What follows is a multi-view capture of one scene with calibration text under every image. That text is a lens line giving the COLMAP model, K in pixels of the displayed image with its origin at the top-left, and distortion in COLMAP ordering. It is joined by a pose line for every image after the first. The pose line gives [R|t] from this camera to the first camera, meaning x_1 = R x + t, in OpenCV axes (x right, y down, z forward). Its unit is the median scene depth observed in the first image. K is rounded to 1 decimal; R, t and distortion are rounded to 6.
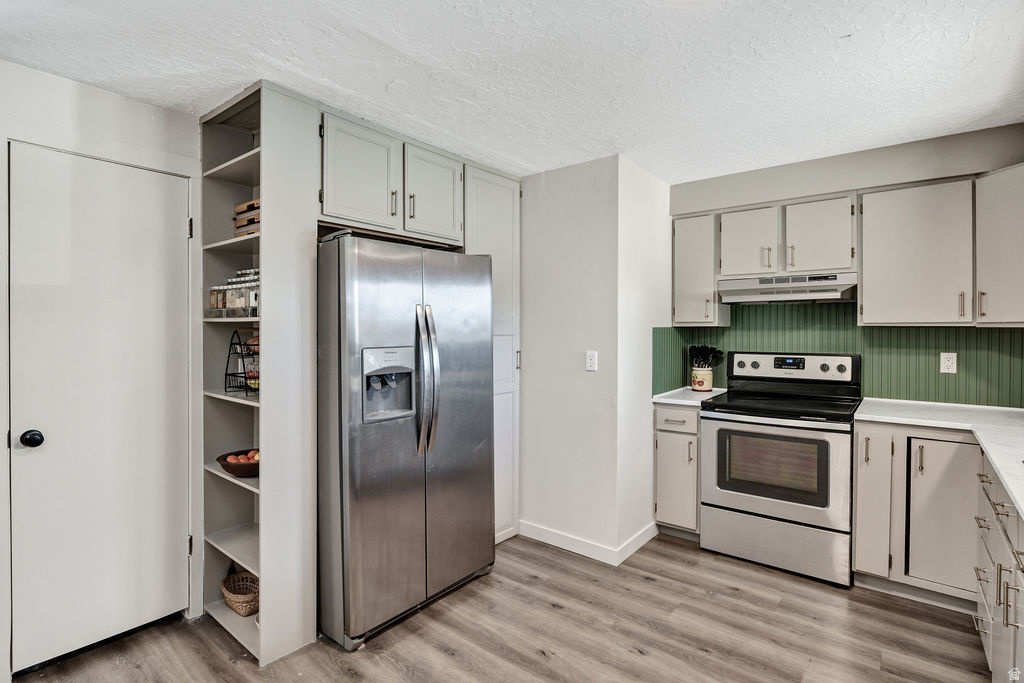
lens RADIAL K [[507.3, 0, 503.8], [0, 507.3, 339.5], [0, 0, 1]] dist [-0.016660, 0.000936]
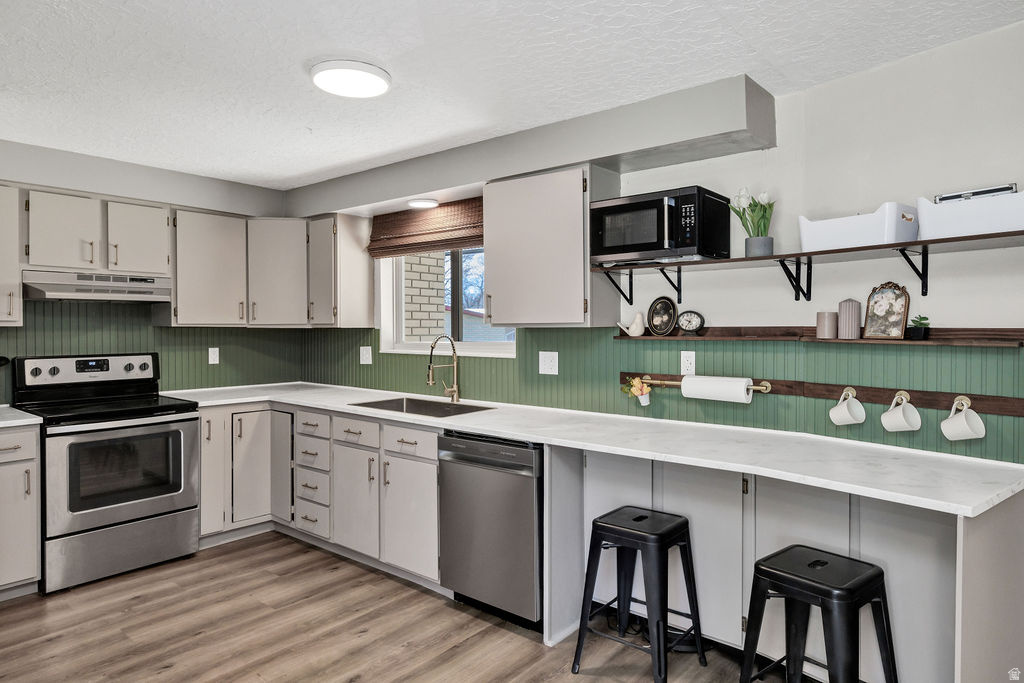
lens RADIAL K [[597.9, 0, 528.9], [0, 597.9, 353.5], [0, 0, 1]] dist [-0.030041, 0.007150]
pose [[-0.025489, -0.043264, 0.998738, -0.634366], [0.020632, 0.998827, 0.043795, -0.008383], [-0.999462, 0.021722, -0.024567, 0.245411]]
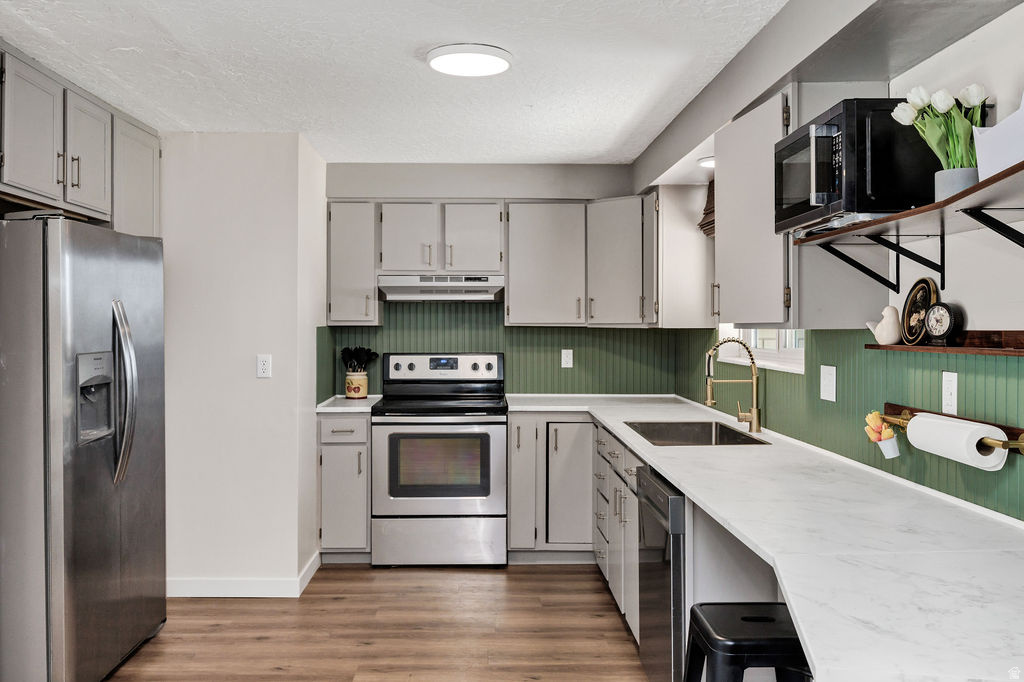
lens RADIAL K [[860.3, 0, 541.9], [0, 860.3, 361.8], [0, 0, 1]] dist [-0.043176, 0.002533]
pose [[0.732017, -0.026166, 0.680784, -0.485425], [0.010353, 0.999574, 0.027287, 0.000304], [-0.681208, -0.012926, 0.731976, -0.390470]]
